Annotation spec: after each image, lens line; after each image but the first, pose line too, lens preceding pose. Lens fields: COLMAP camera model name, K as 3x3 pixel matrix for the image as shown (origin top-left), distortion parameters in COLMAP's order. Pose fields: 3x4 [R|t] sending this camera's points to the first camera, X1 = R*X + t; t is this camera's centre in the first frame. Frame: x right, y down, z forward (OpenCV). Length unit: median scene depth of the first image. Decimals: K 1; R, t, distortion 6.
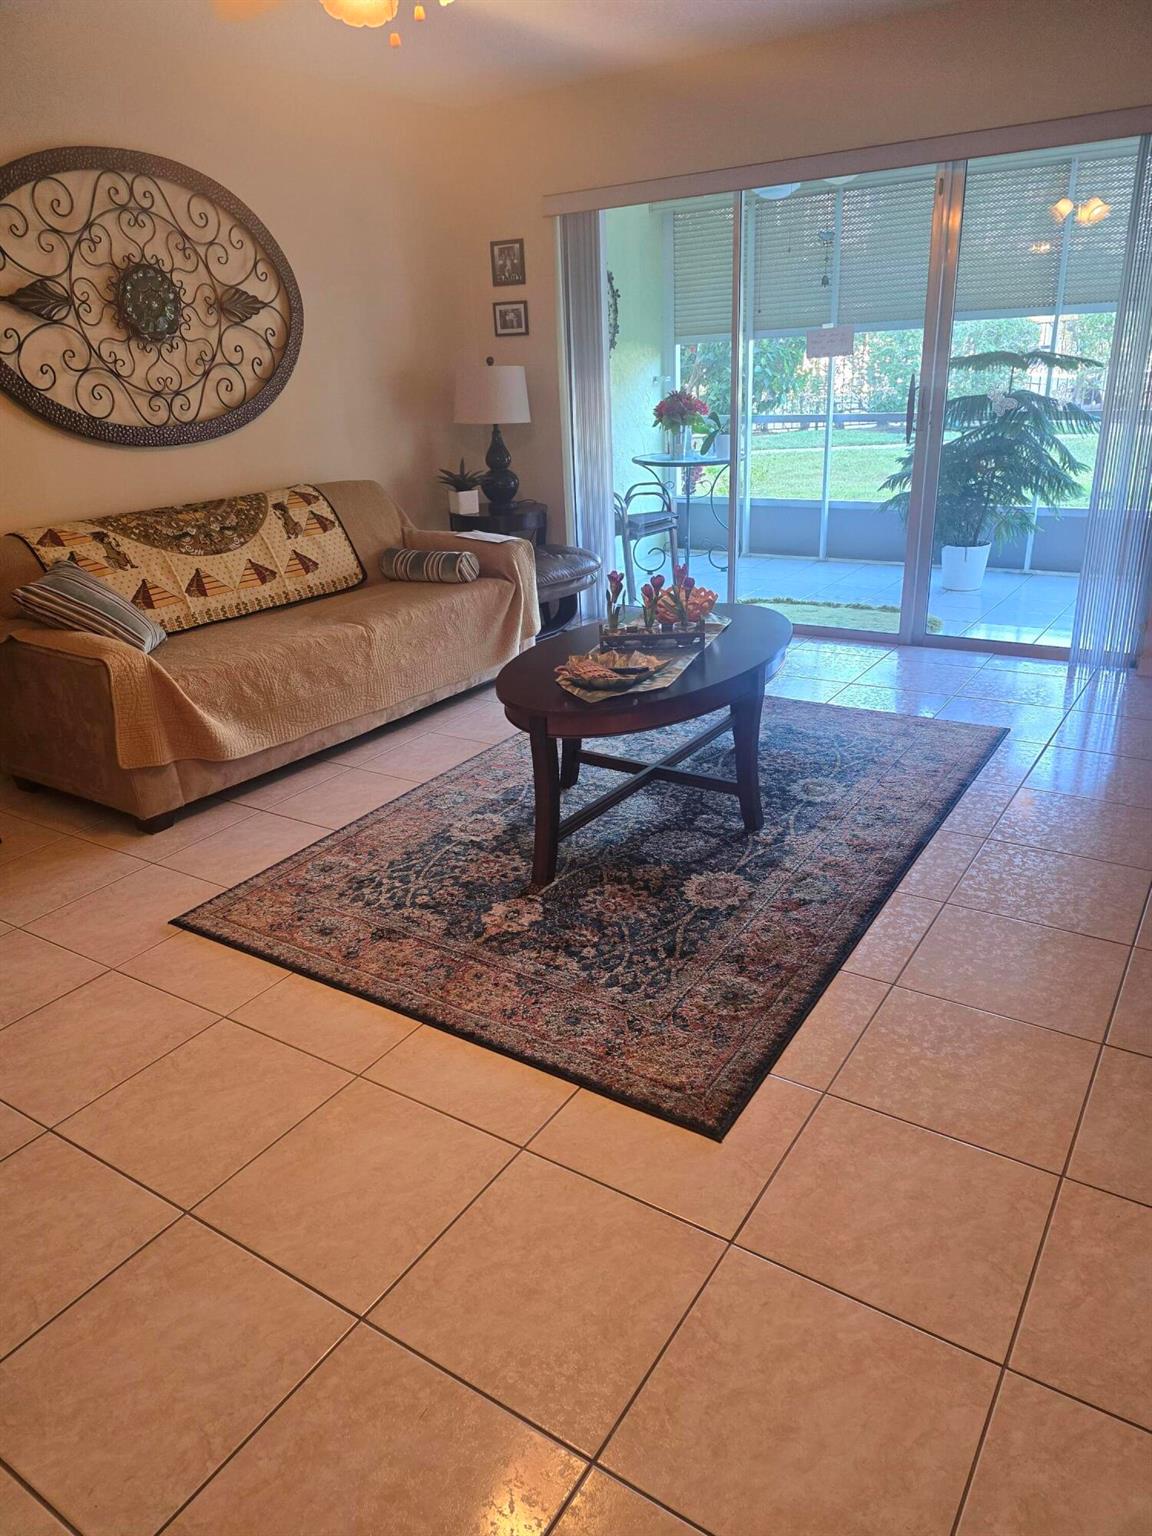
lens RADIAL K [[1041.7, 0, 576.8], [0, 1041.7, 762.0], [0, 0, 1]] dist [0.072127, -0.021250]
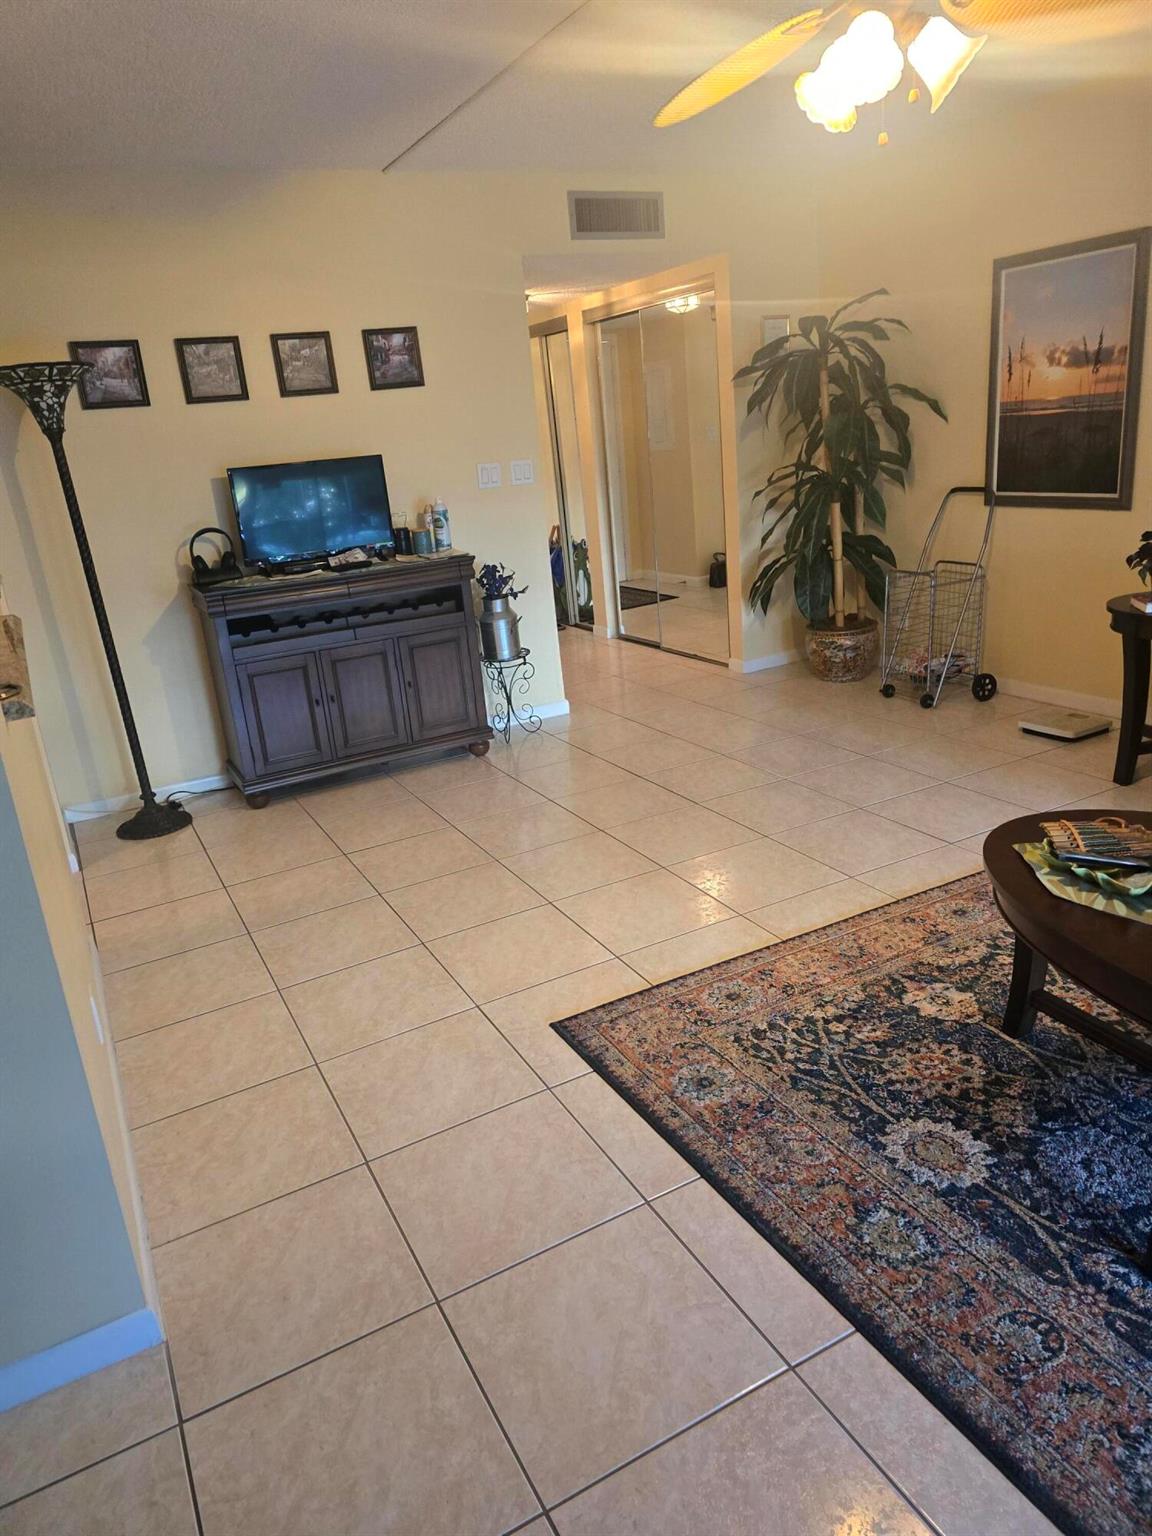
lens RADIAL K [[1041.7, 0, 584.2], [0, 1041.7, 762.0], [0, 0, 1]] dist [0.072127, -0.021250]
pose [[-0.473183, 0.358344, -0.804790, 0.779238], [-0.220989, 0.836043, 0.502192, -0.437896], [0.852796, 0.415478, -0.316411, 0.960473]]
